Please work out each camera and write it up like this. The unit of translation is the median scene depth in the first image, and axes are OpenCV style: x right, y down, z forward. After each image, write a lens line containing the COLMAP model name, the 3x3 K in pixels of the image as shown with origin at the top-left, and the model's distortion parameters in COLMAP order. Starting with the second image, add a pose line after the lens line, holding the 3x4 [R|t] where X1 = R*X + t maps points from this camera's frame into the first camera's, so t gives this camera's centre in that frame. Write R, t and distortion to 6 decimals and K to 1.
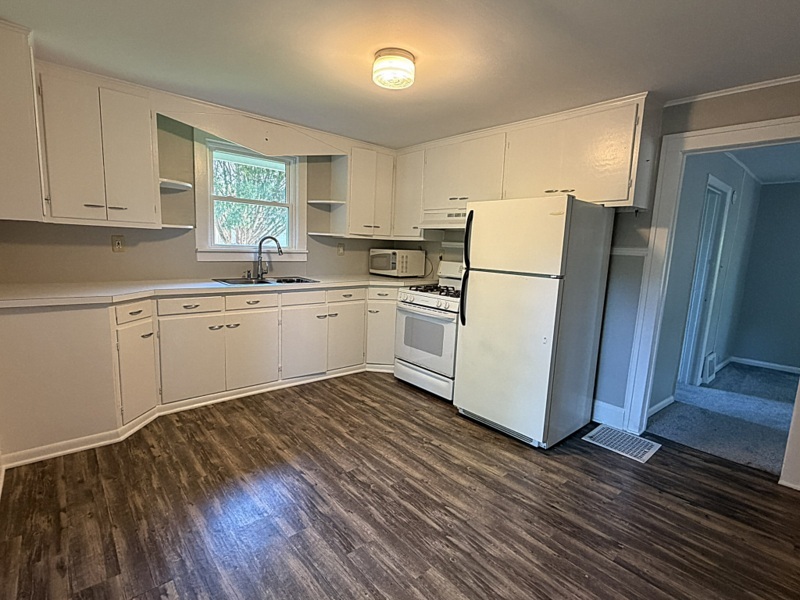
lens RADIAL K [[393.9, 0, 400.9], [0, 393.9, 301.8], [0, 0, 1]] dist [0.000048, -0.000290]
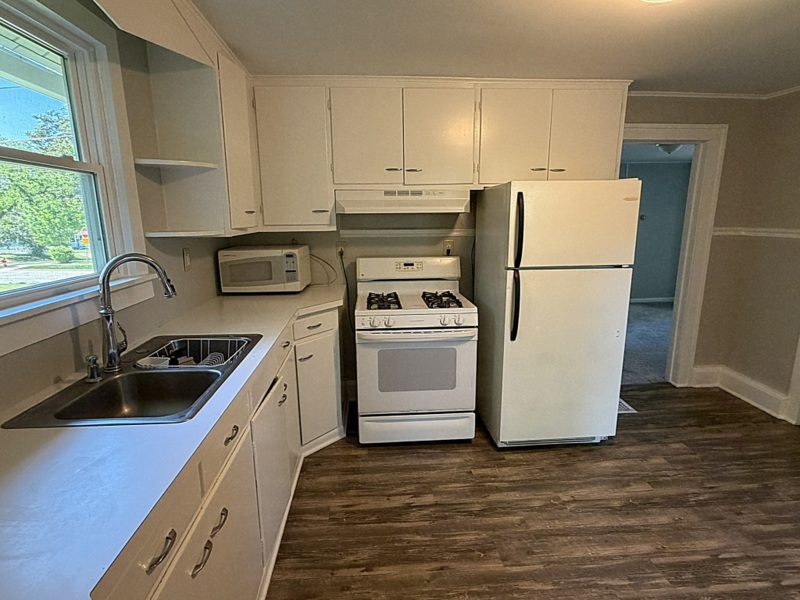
lens RADIAL K [[421.7, 0, 399.7], [0, 421.7, 300.7], [0, 0, 1]] dist [0.000626, 0.000163]
pose [[0.598313, -0.204930, 0.774613, -0.607123], [0.149153, 0.978329, 0.143619, -0.171940], [-0.787258, 0.029607, 0.615913, 0.662043]]
